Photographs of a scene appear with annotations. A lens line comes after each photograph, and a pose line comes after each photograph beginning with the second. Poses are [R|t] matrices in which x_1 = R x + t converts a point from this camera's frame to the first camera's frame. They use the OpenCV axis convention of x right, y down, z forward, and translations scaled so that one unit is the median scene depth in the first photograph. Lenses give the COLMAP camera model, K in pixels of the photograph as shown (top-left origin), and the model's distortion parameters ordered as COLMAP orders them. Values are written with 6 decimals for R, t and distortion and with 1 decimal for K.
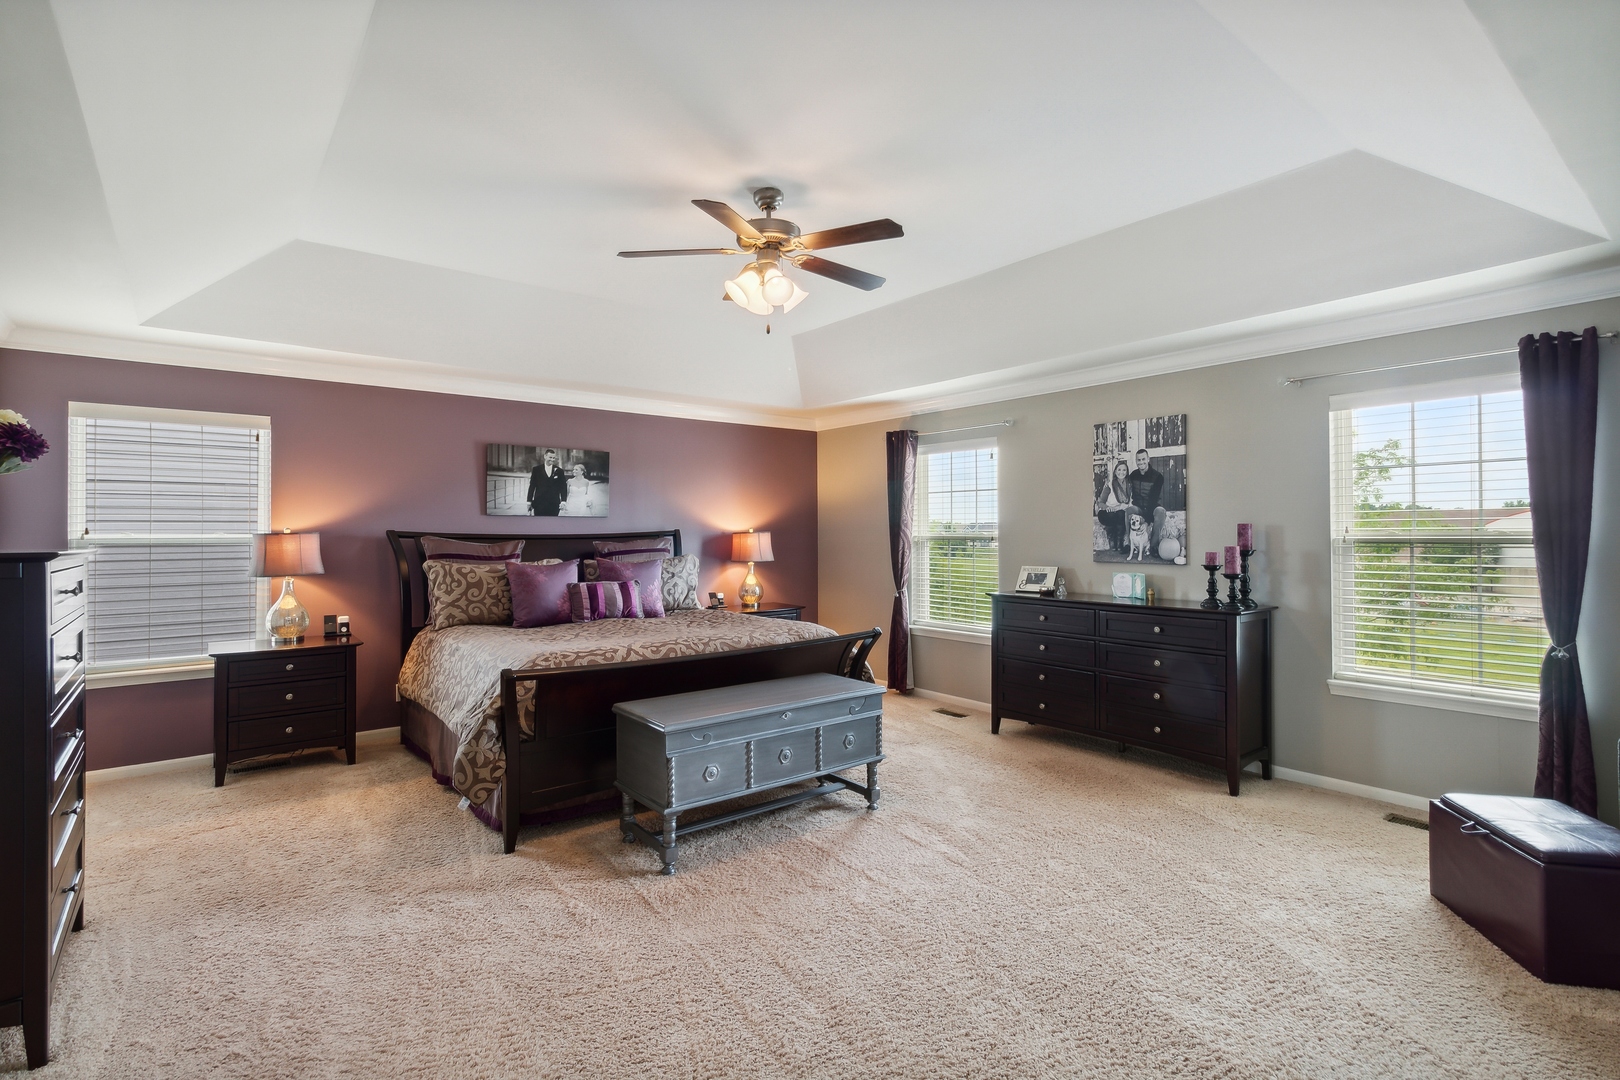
lens RADIAL K [[763.6, 0, 809.3], [0, 763.6, 524.0], [0, 0, 1]] dist [0.000392, 0.000268]
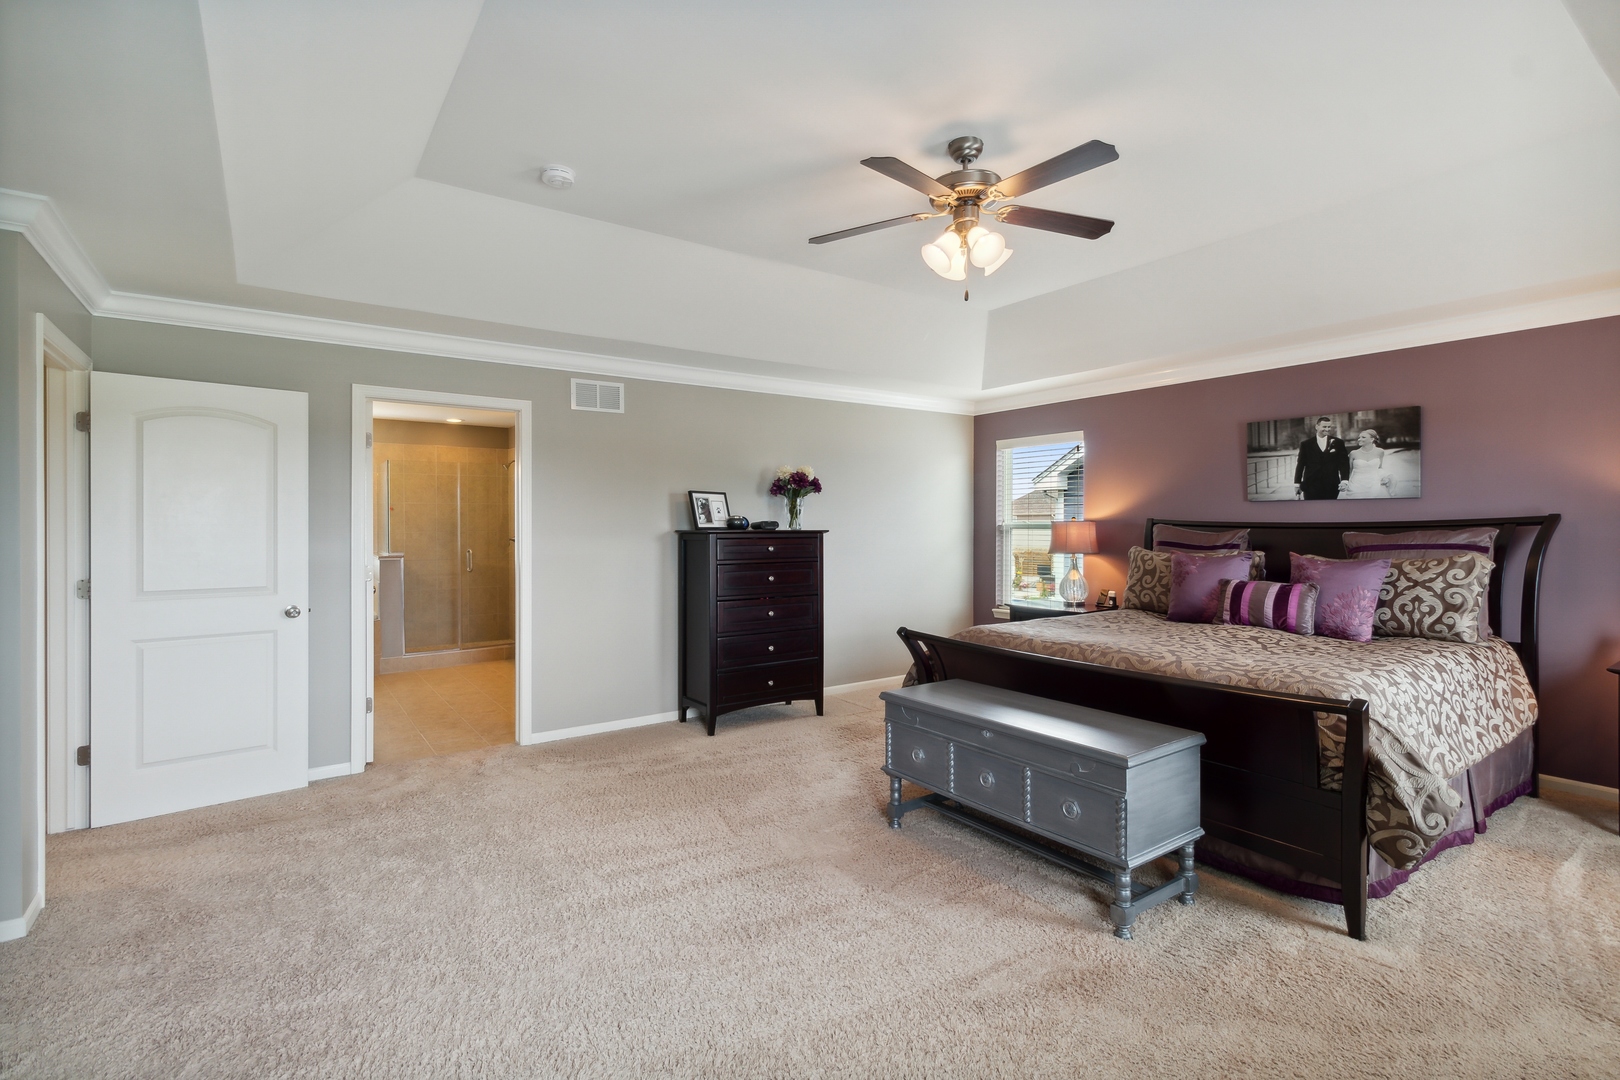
lens RADIAL K [[763.6, 0, 809.3], [0, 763.6, 524.0], [0, 0, 1]] dist [0.000392, 0.000268]
pose [[-0.056692, 0.004614, -0.998381, 0.512559], [0.014928, 0.999881, 0.003773, 0.004322], [0.998280, -0.014690, -0.056754, 0.516335]]
